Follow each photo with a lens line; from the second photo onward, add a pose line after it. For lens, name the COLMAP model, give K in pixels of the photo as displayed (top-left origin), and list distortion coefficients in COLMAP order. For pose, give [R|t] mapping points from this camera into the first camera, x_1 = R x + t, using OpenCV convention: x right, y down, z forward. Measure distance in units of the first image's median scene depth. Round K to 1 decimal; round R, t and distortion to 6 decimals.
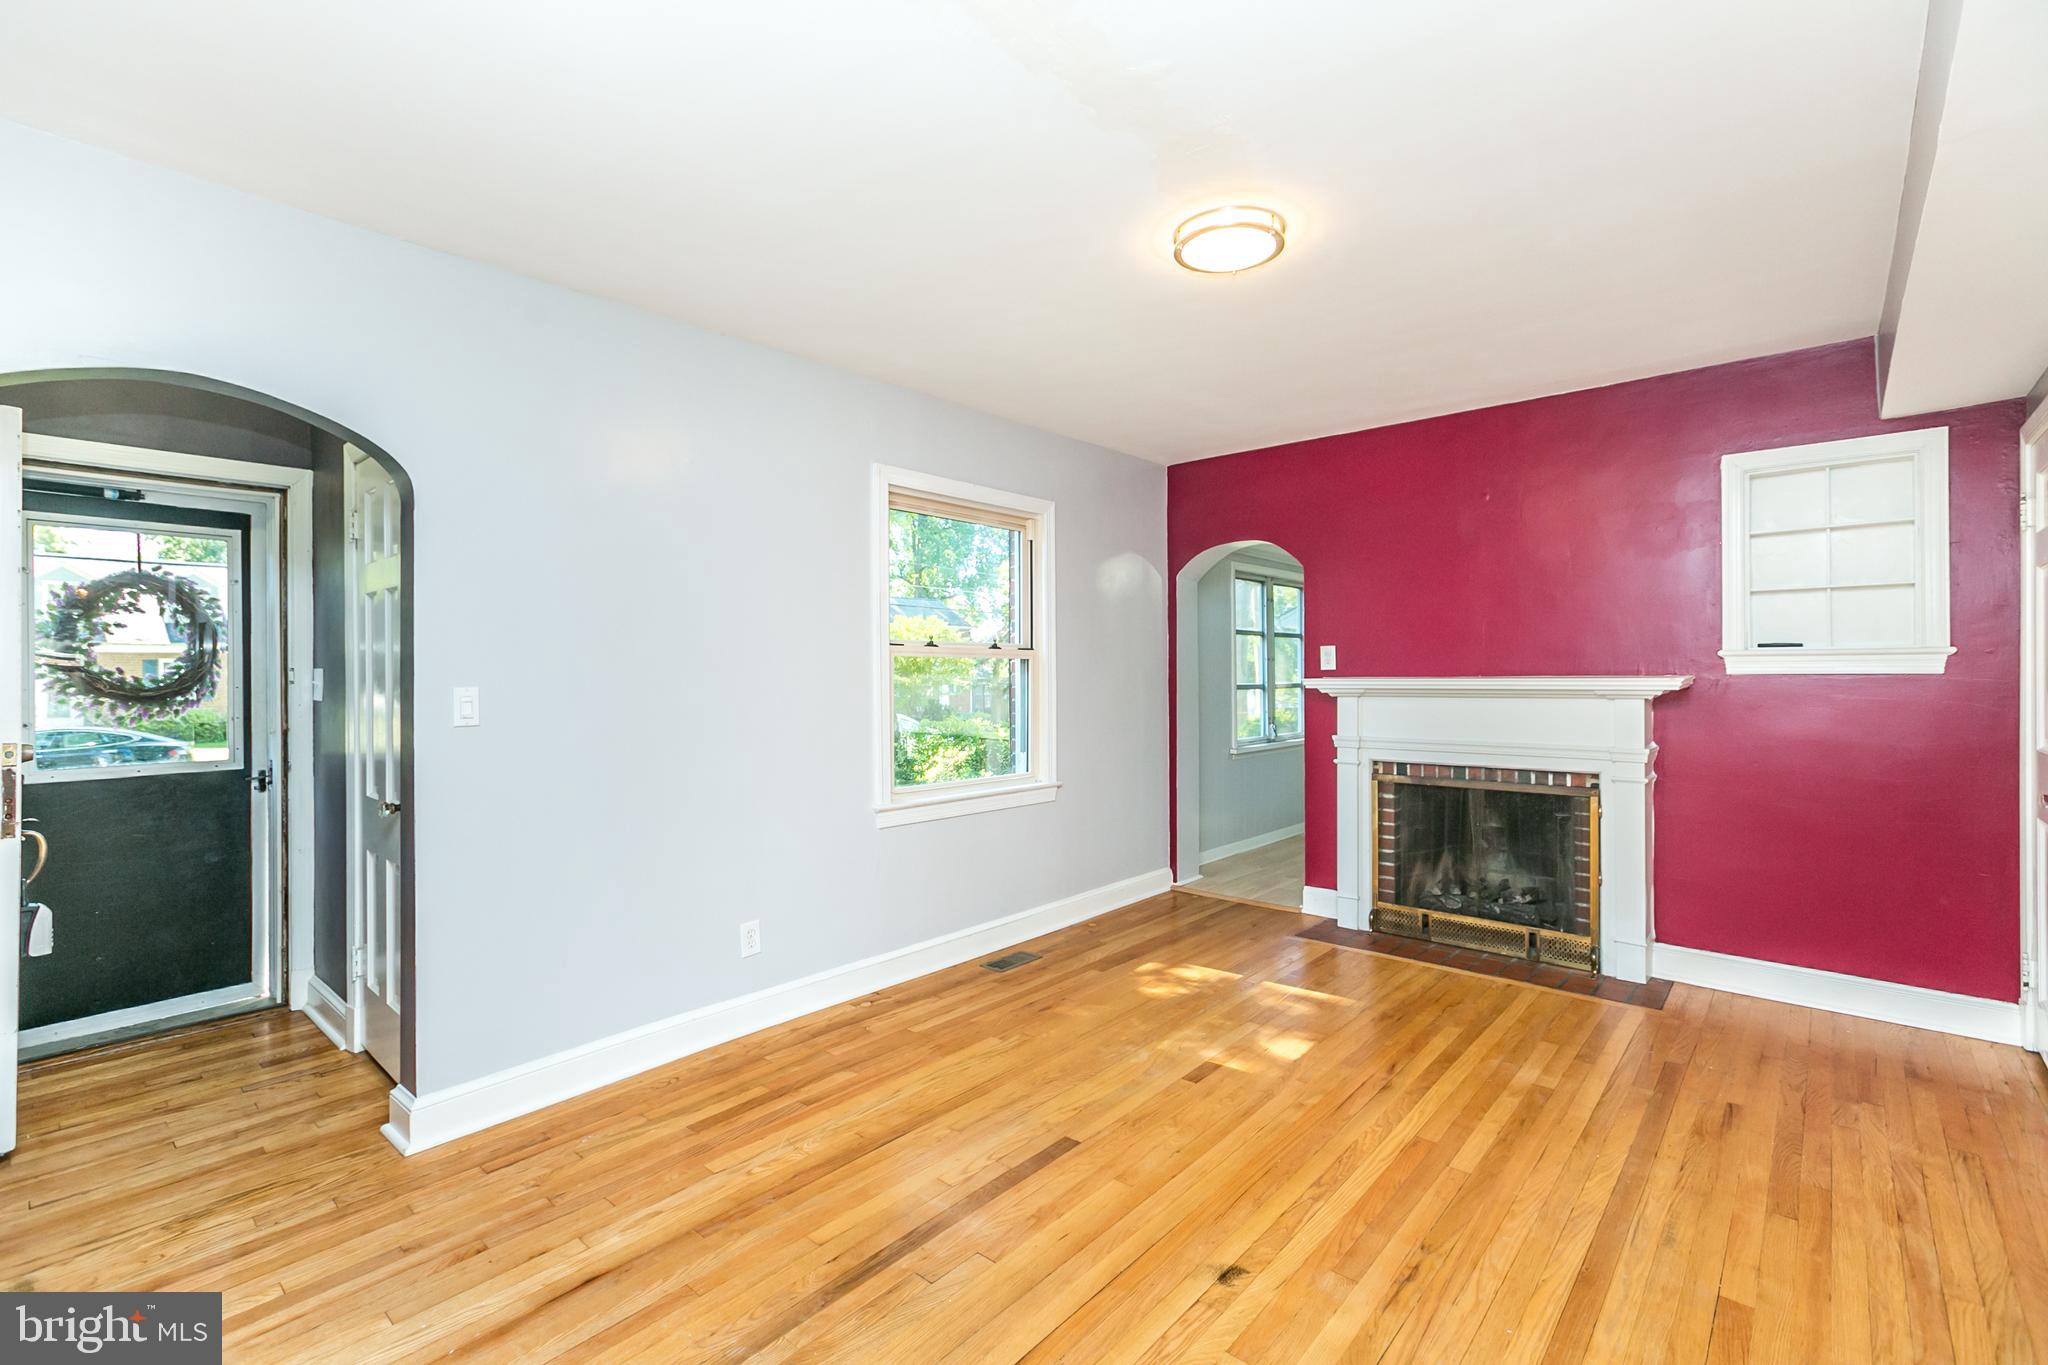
lens RADIAL K [[901.2, 0, 1018.4], [0, 901.2, 670.8], [0, 0, 1]] dist [-0.013016, 0.014603]
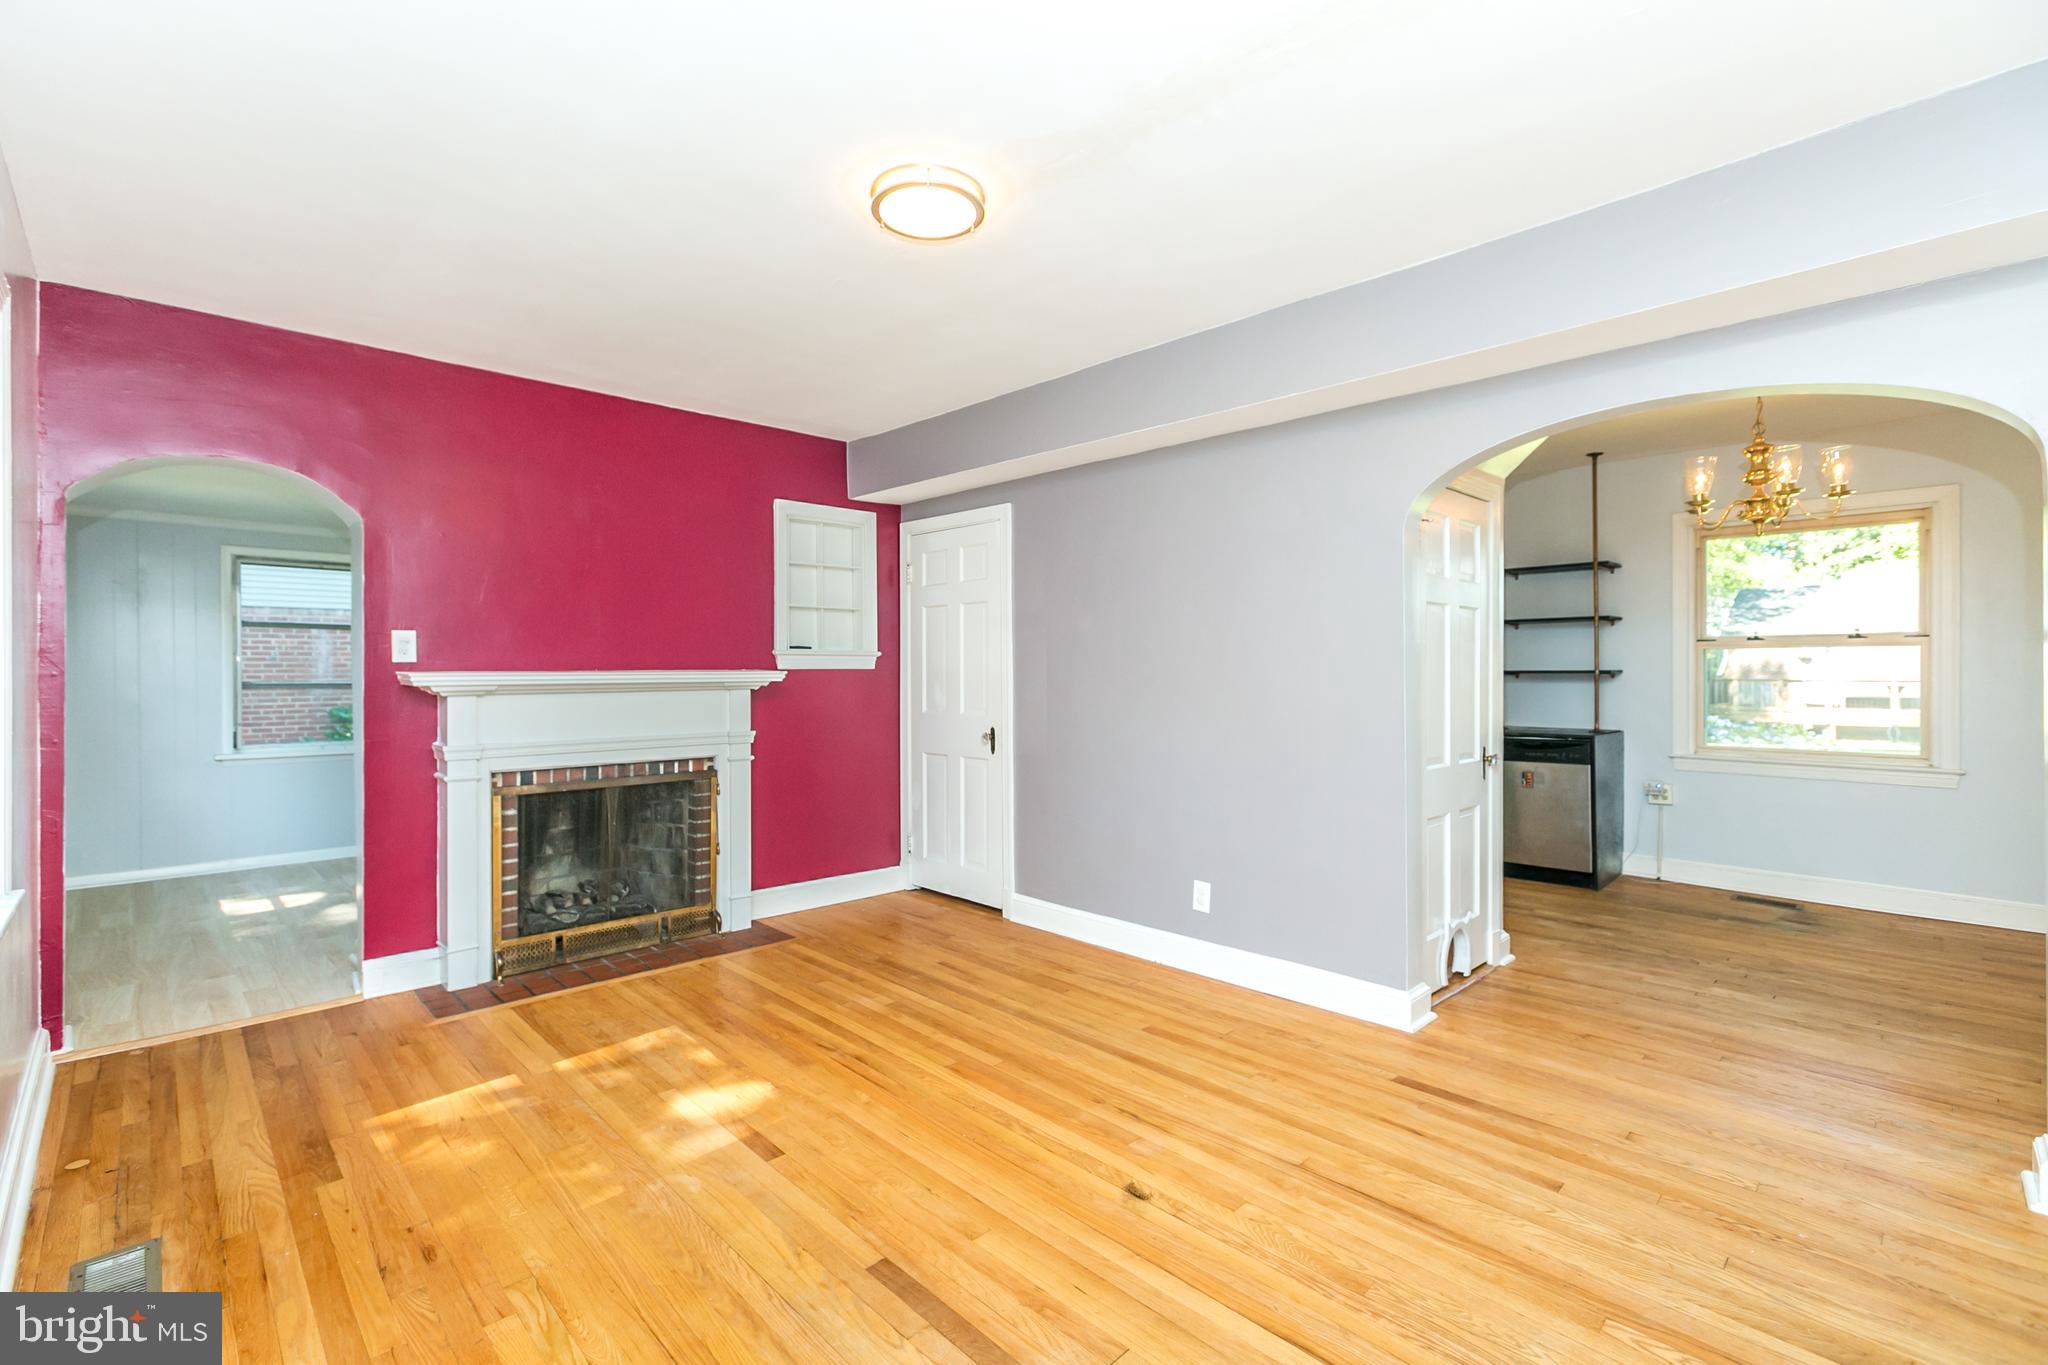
lens RADIAL K [[905.5, 0, 1004.5], [0, 905.5, 675.2], [0, 0, 1]] dist [-0.015444, 0.012129]
pose [[0.088030, 0.002144, 0.996116, -0.454787], [0.001638, 0.999996, -0.002297, 0.015523], [-0.996117, 0.001833, 0.088026, 0.539431]]
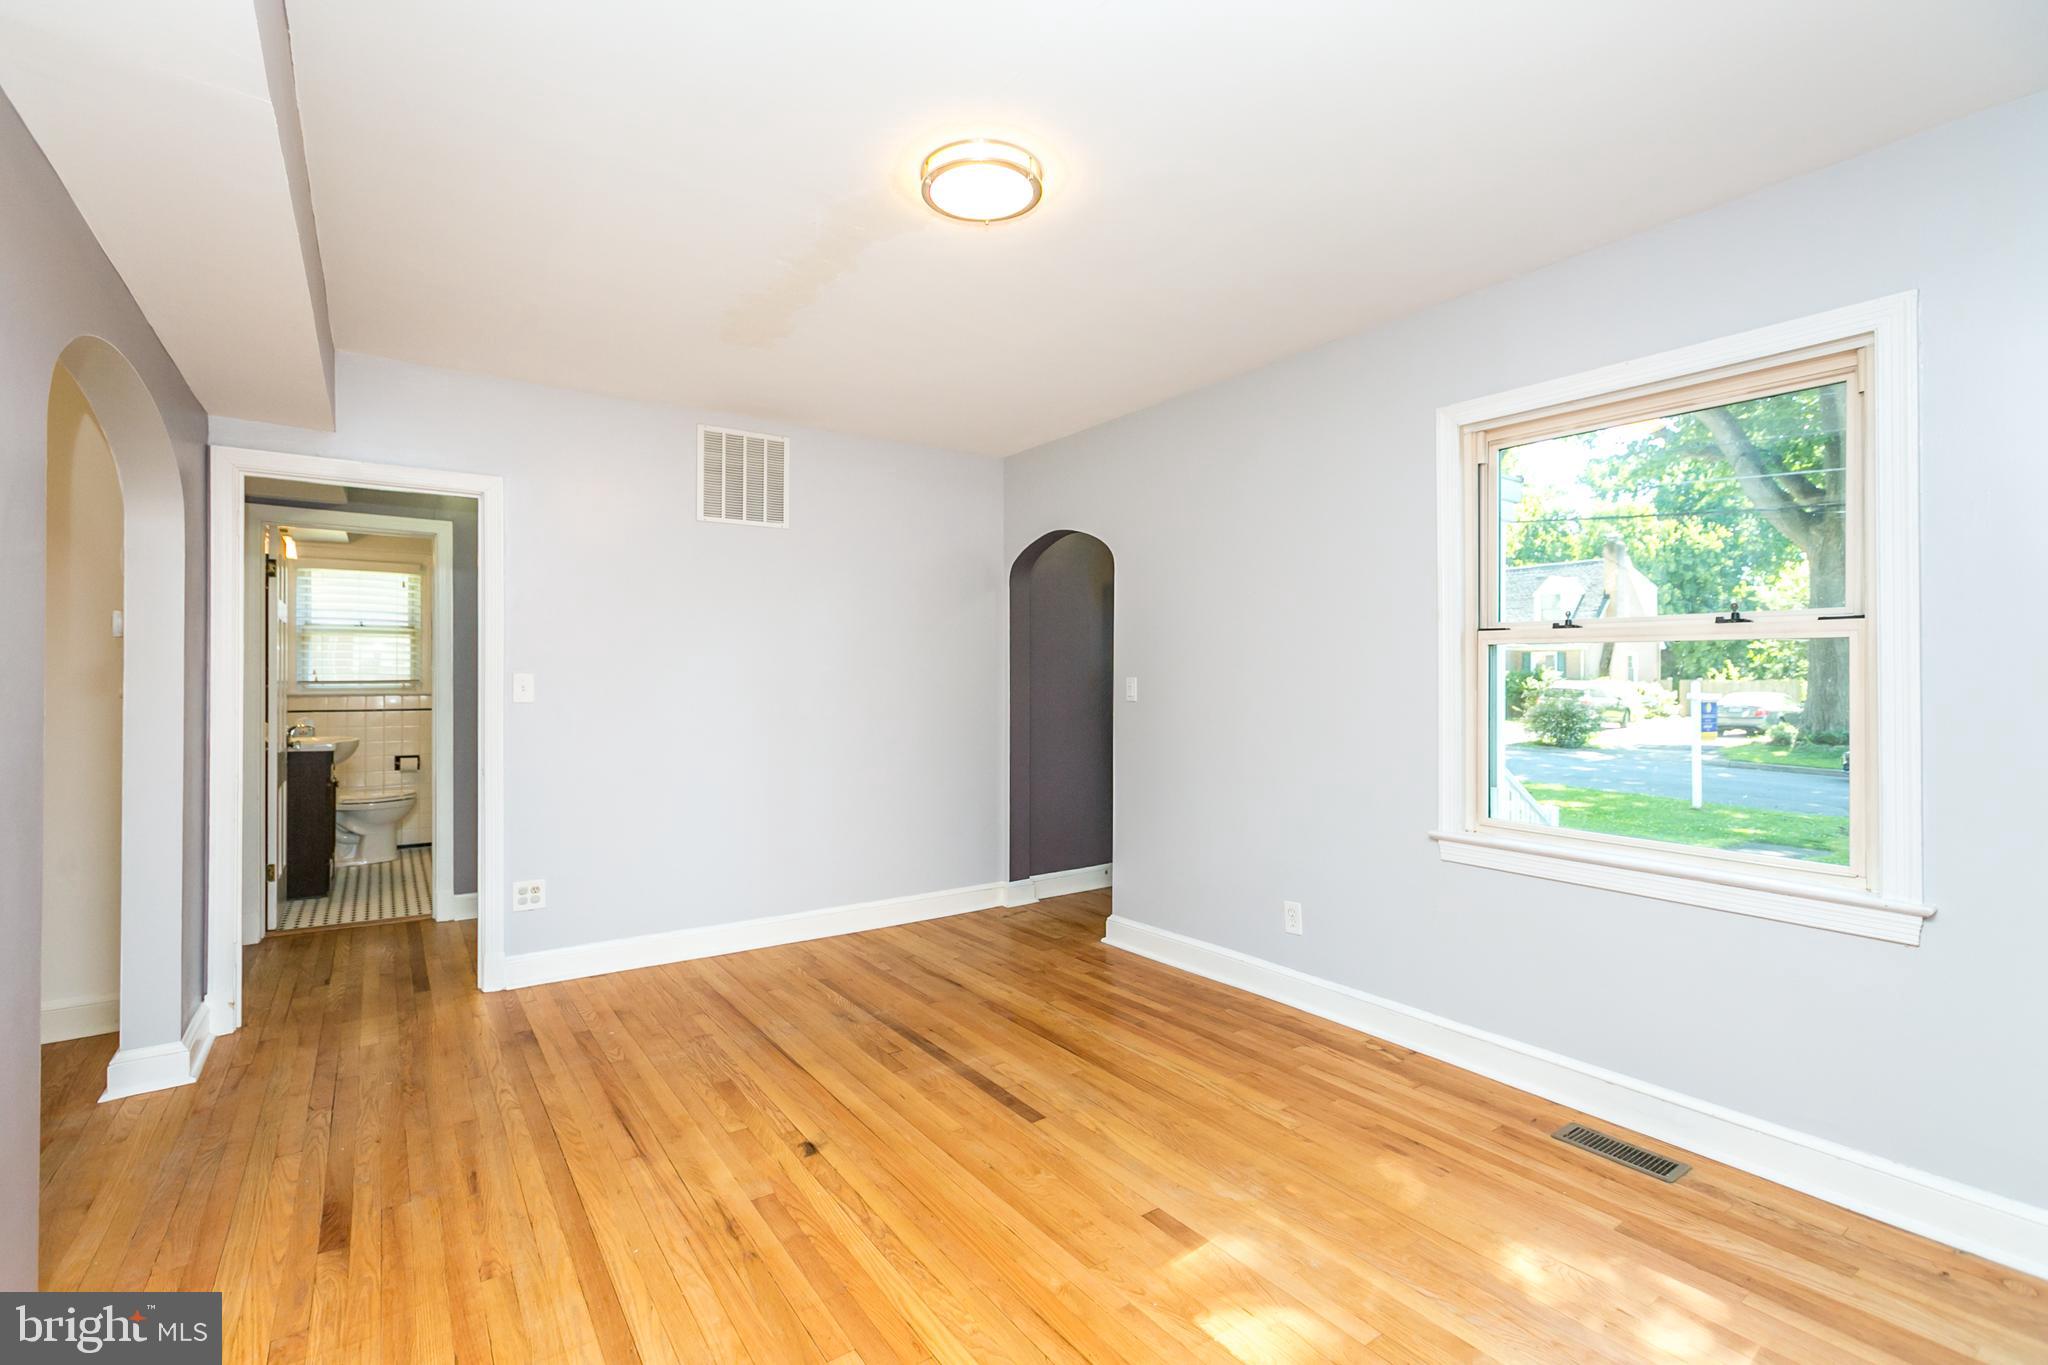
lens RADIAL K [[925.0, 0, 1010.7], [0, 925.0, 665.1], [0, 0, 1]] dist [-0.001206, 0.000529]
pose [[-0.235591, -0.005927, -0.971834, 0.723817], [0.005724, 0.999956, -0.007486, 0.004581], [0.971835, -0.007326, -0.235547, 0.801830]]
